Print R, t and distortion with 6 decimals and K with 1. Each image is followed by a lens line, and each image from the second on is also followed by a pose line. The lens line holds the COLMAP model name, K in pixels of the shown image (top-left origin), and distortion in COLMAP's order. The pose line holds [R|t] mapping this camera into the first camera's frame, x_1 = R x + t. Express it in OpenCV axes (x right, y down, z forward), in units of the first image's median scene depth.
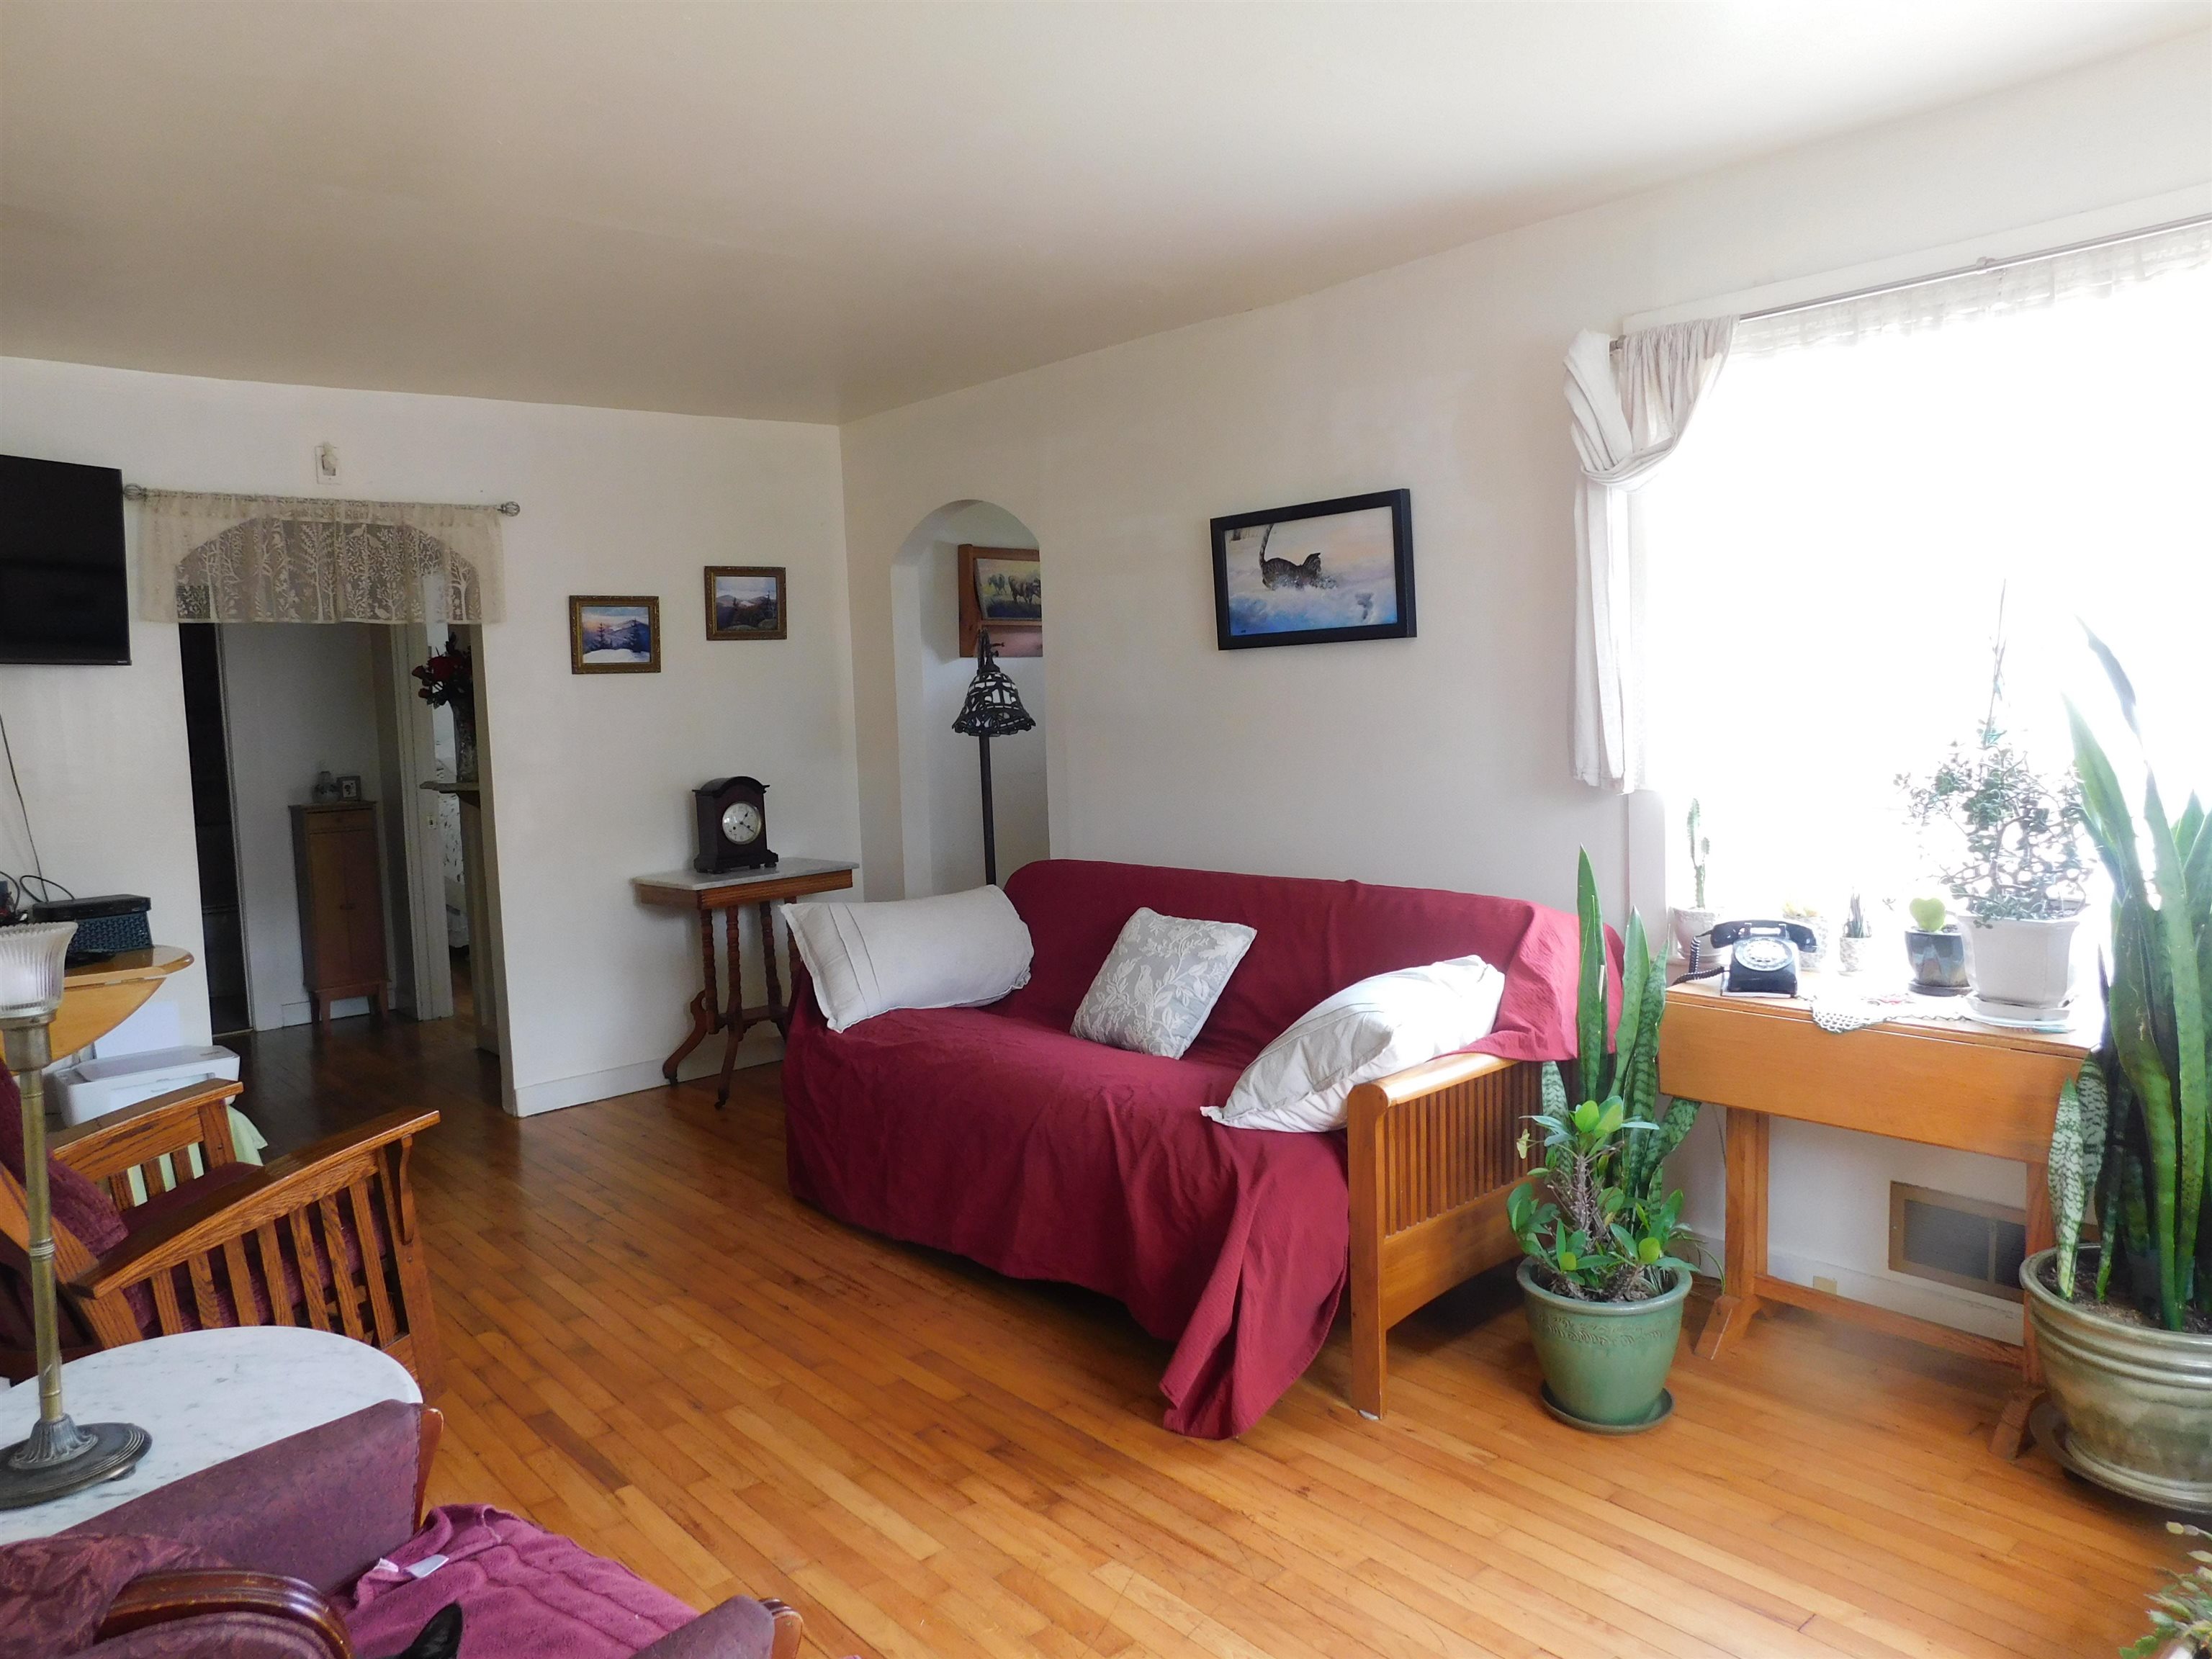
lens RADIAL K [[1531.1, 0, 1105.7], [0, 1531.1, 828.6], [0, 0, 1]] dist [-0.049207, 0.008159]
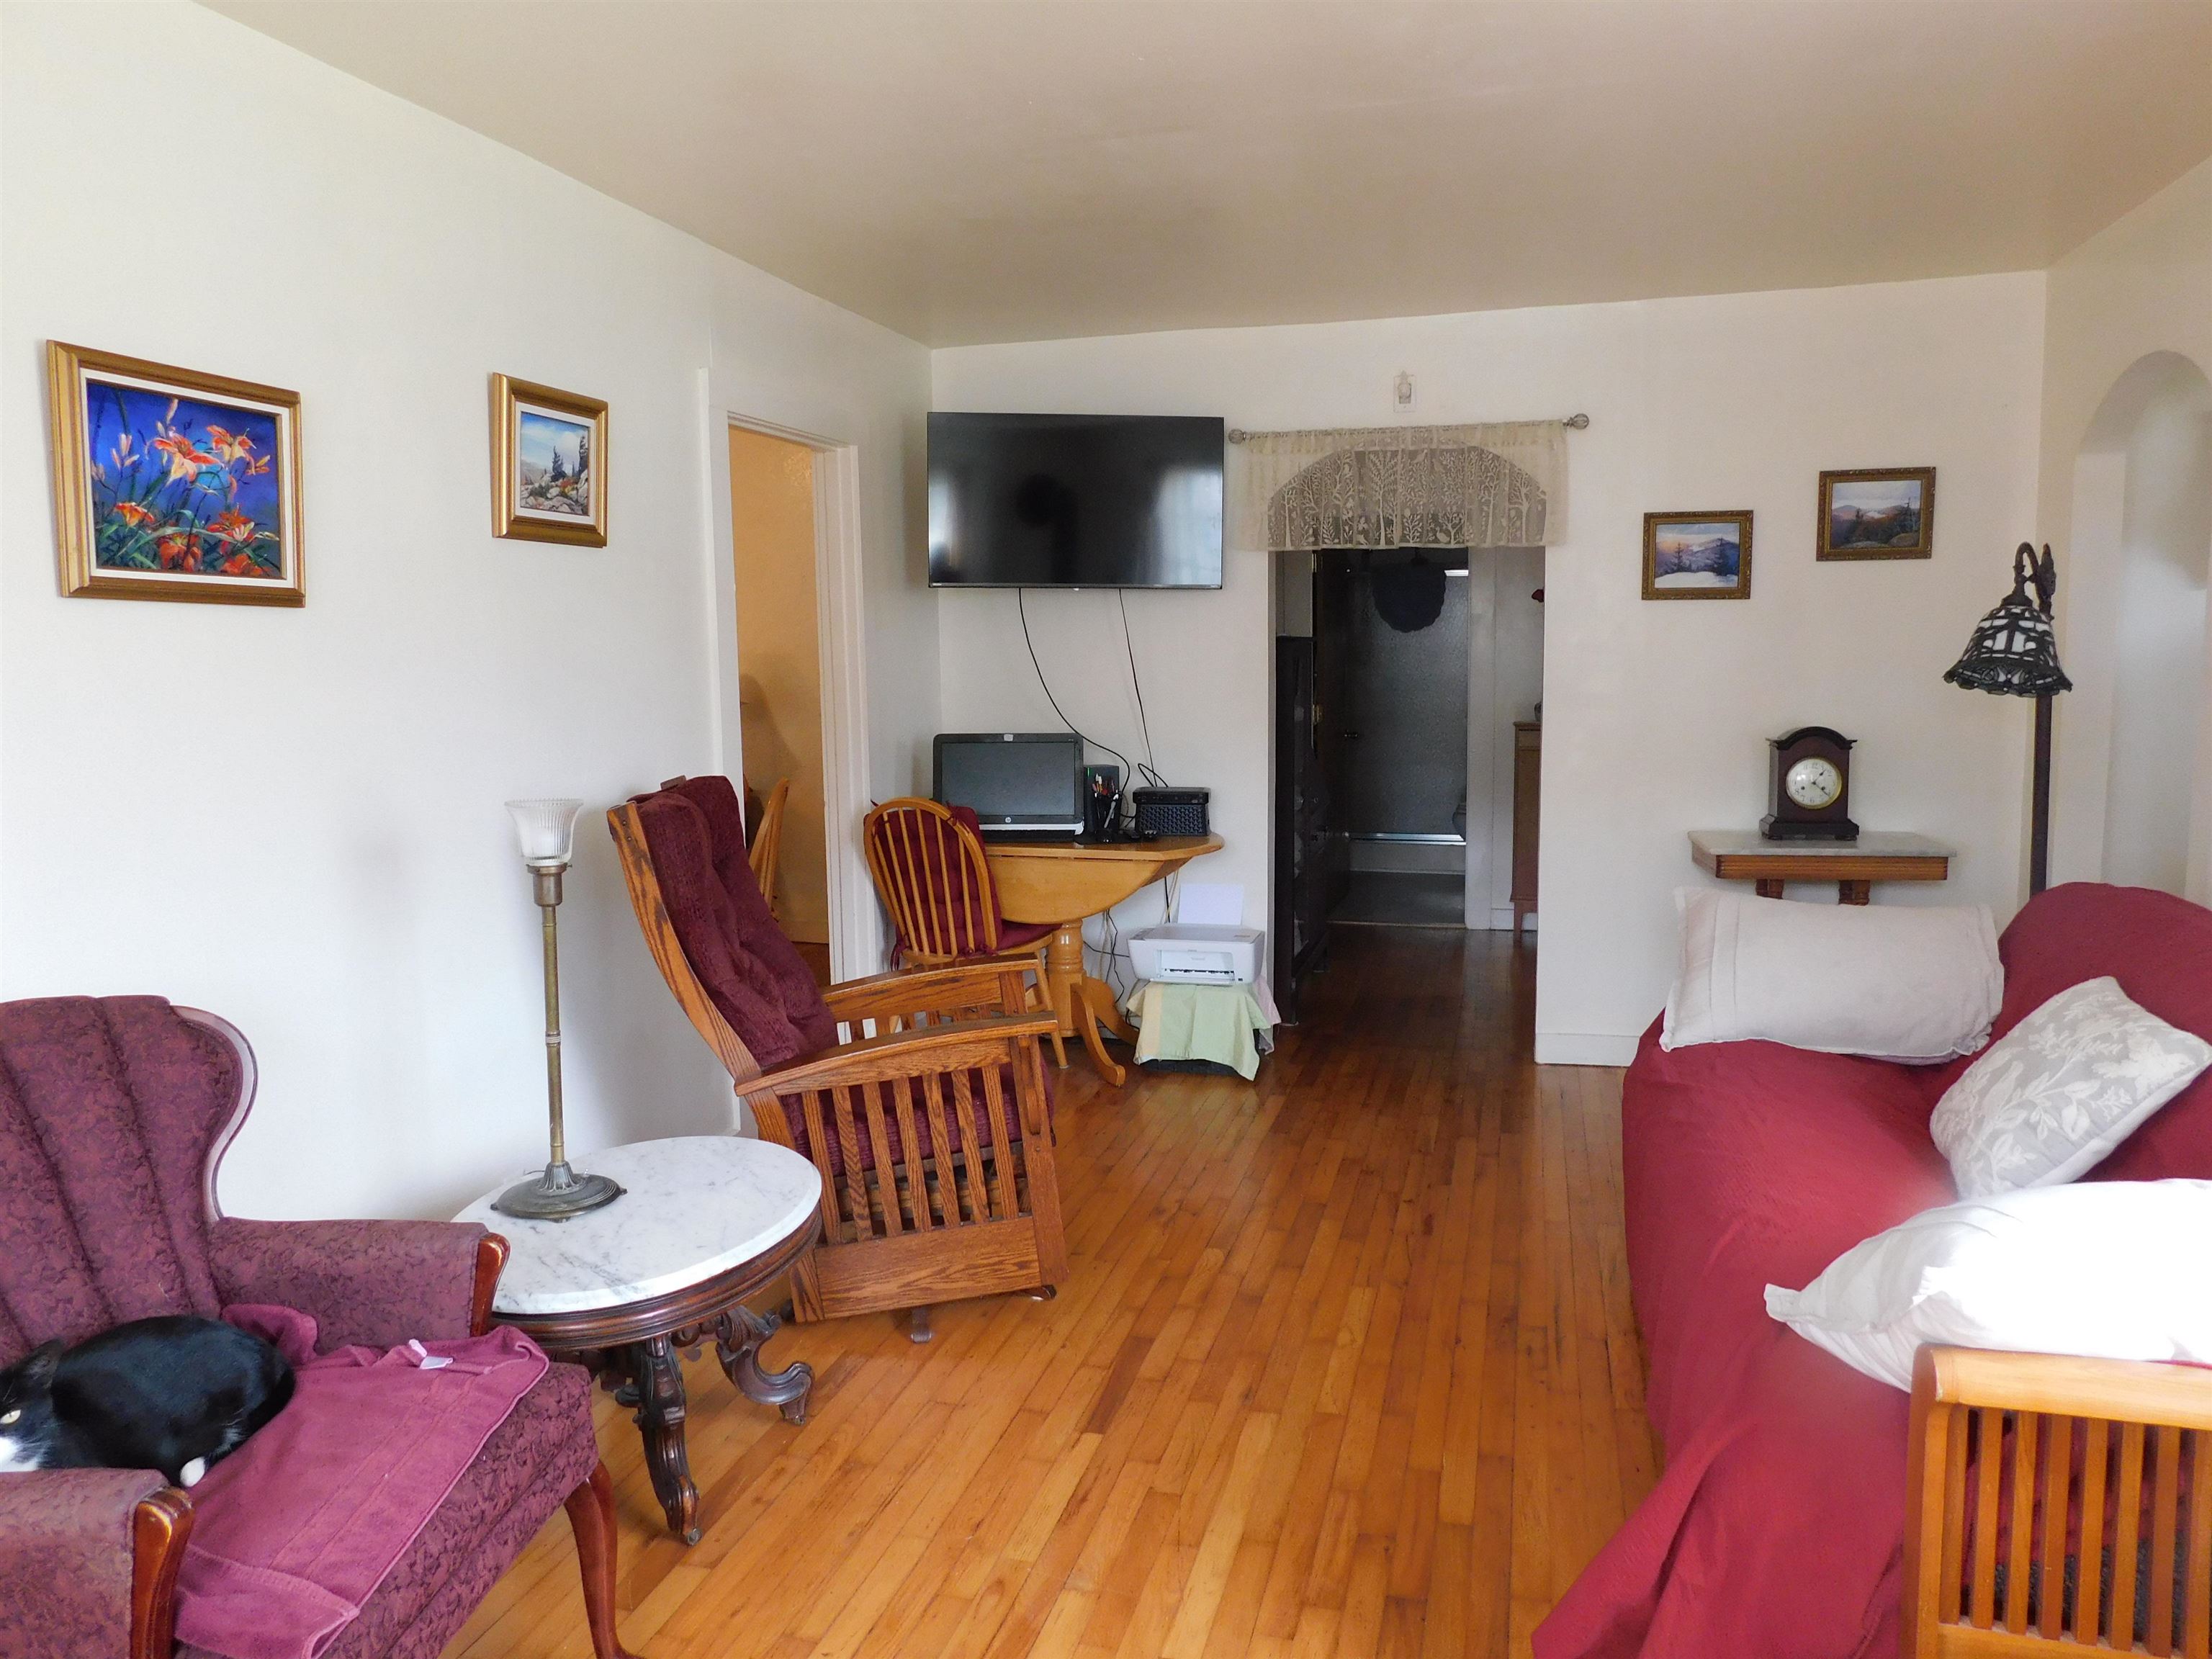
lens RADIAL K [[1531.1, 0, 1105.1], [0, 1531.1, 823.6], [0, 0, 1]] dist [-0.049207, 0.008159]
pose [[0.551667, 0.125446, -0.824577, 0.279407], [-0.082818, 0.991978, 0.095506, -0.034634], [0.829943, 0.015603, 0.557630, 0.271872]]
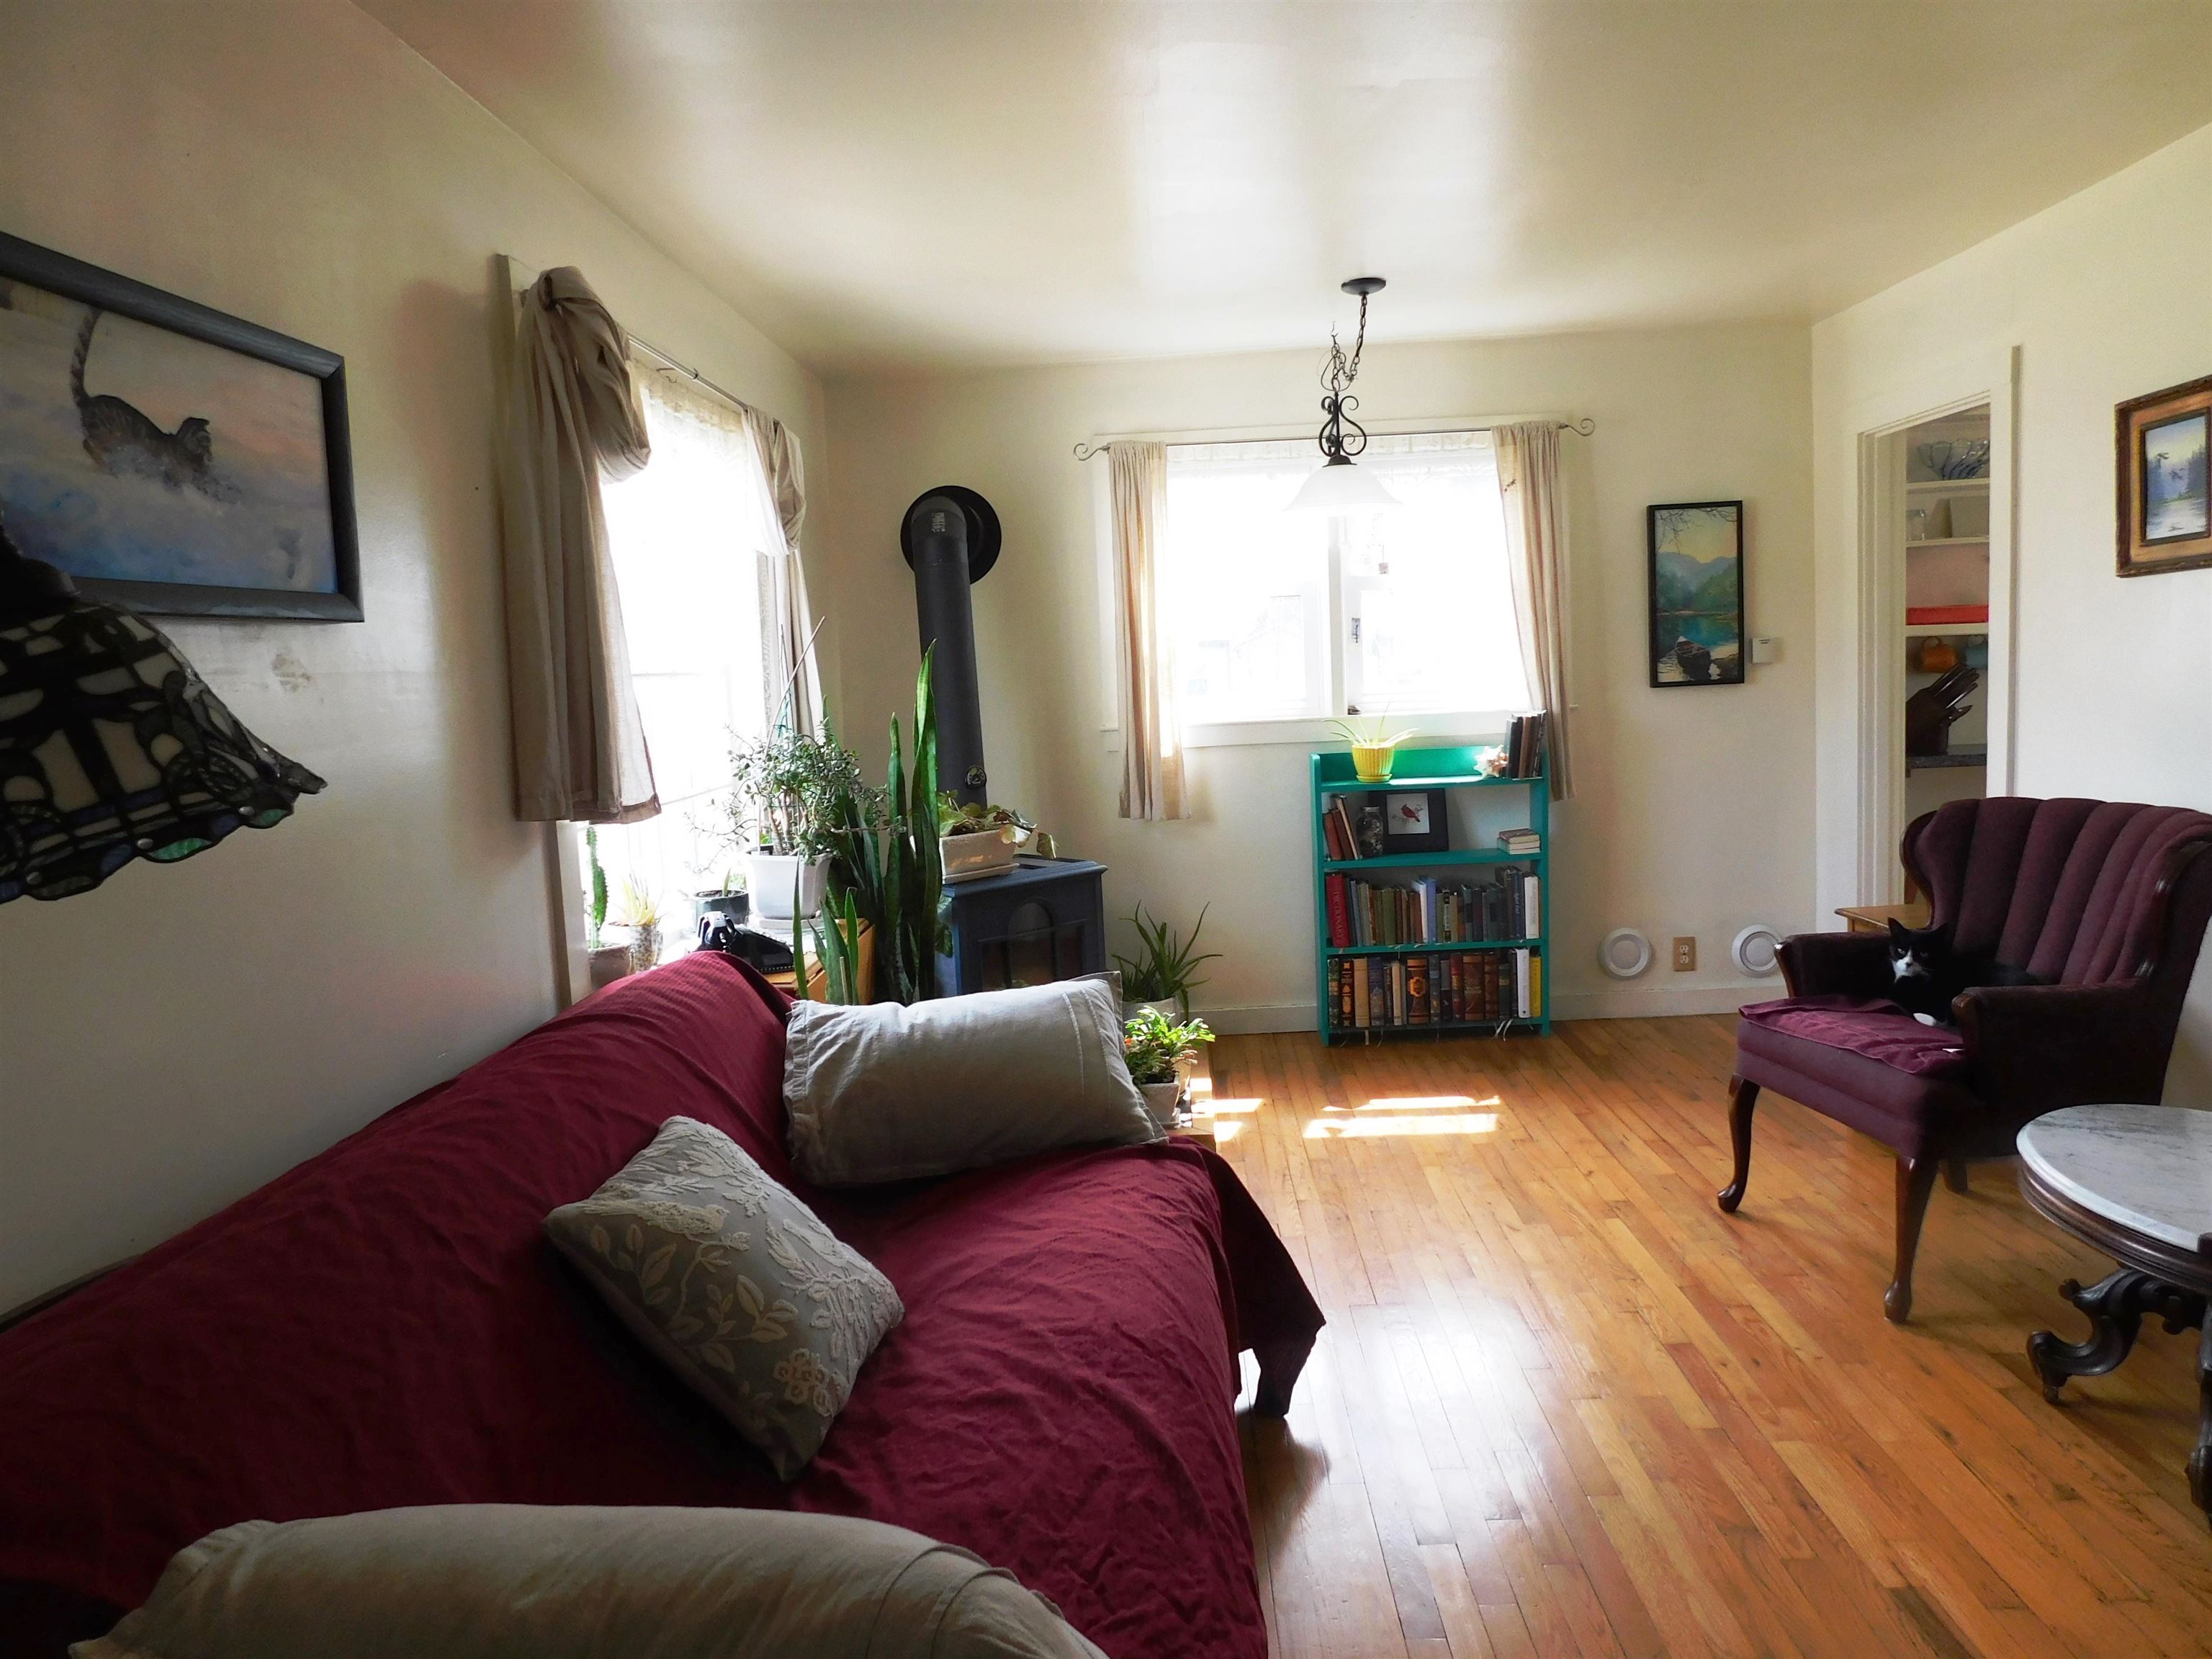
lens RADIAL K [[1460.7, 0, 1101.4], [0, 1460.7, 821.3], [0, 0, 1]] dist [-0.041473, 0.022059]
pose [[-0.727587, 0.005698, 0.685991, -0.330009], [0.141152, 0.979813, 0.141573, -0.079209], [-0.671336, 0.199836, -0.713704, 1.070580]]
